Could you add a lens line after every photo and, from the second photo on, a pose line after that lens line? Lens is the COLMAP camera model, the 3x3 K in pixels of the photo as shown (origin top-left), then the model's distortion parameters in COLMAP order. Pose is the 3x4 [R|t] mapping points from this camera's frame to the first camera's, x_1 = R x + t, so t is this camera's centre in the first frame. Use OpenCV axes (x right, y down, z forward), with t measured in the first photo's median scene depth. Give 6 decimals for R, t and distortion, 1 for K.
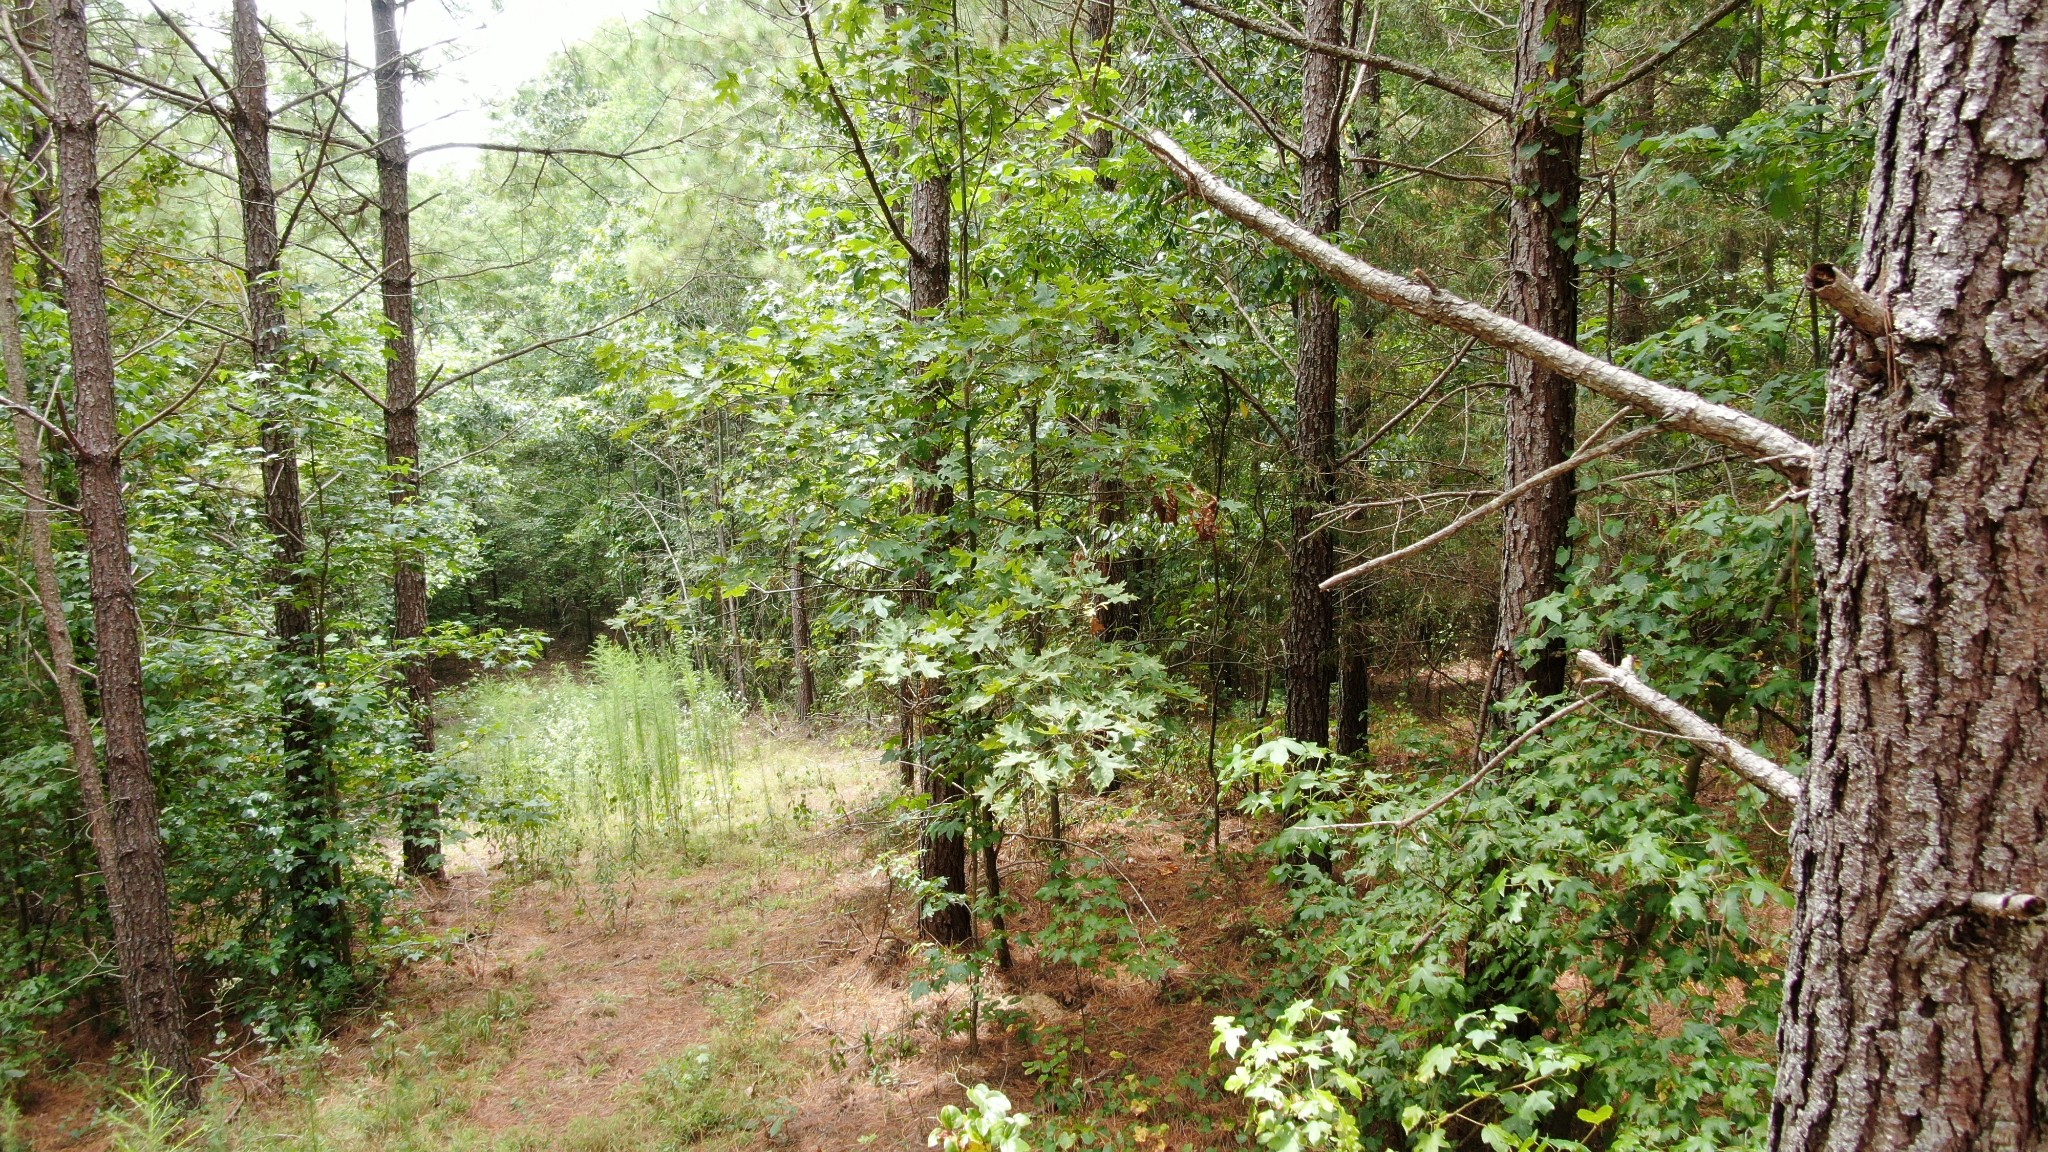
lens RADIAL K [[1495.4, 0, 1026.7], [0, 1495.4, 581.1], [0, 0, 1]] dist [-0.008036, 0.004699]
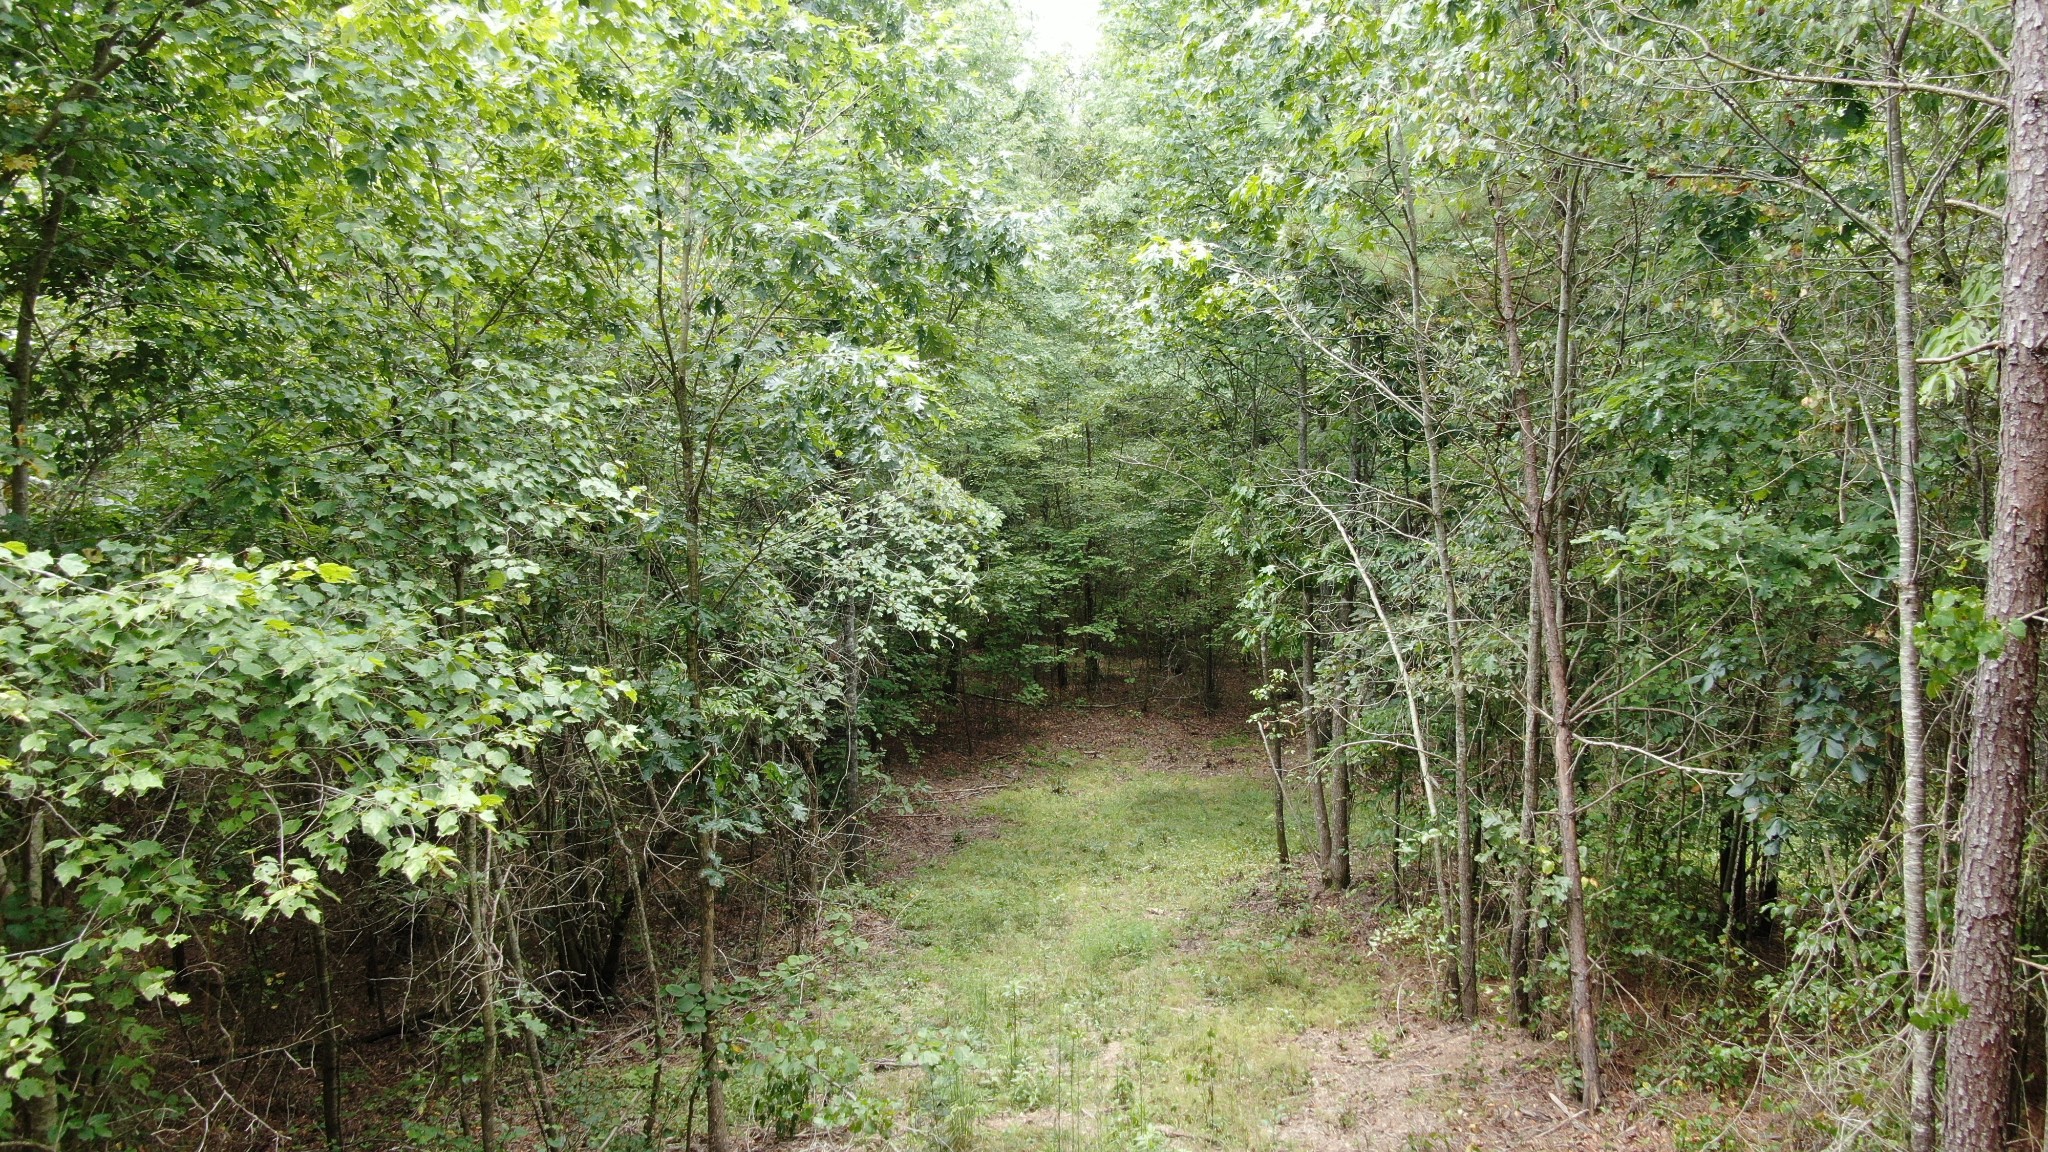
lens RADIAL K [[1495.4, 0, 1023.3], [0, 1495.4, 570.6], [0, 0, 1]] dist [-0.008036, 0.004699]
pose [[0.912298, 0.066520, -0.404088, -0.514645], [-0.068779, 0.997592, 0.008942, -0.091369], [0.403710, 0.019635, 0.914676, 1.818750]]
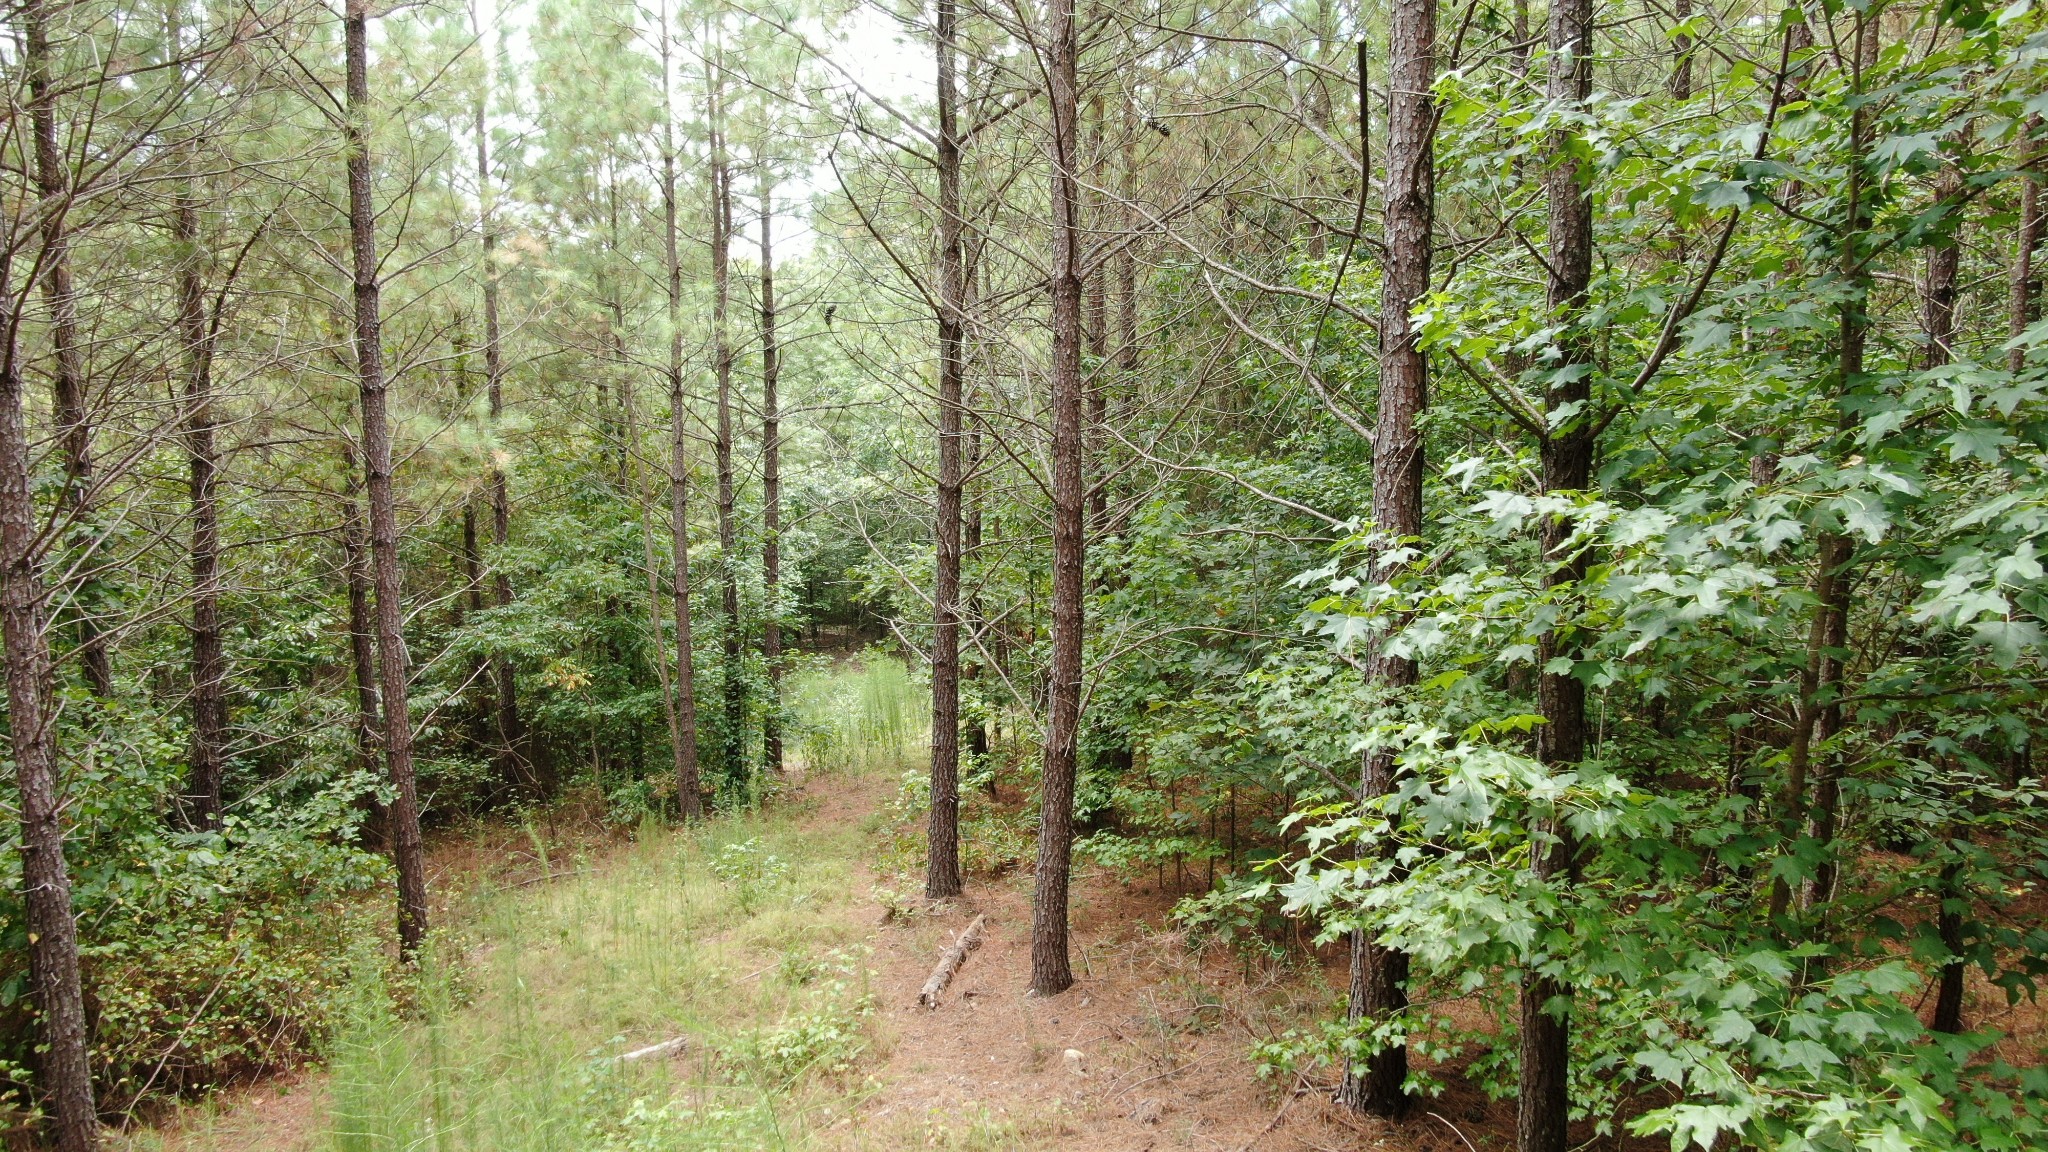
lens RADIAL K [[1495.4, 0, 1034.1], [0, 1495.4, 563.6], [0, 0, 1]] dist [-0.008036, 0.004699]
pose [[0.980609, 0.030185, -0.193638, 0.459124], [-0.031825, 0.999479, -0.005363, -0.111200], [0.193375, 0.011422, 0.981058, -1.294483]]
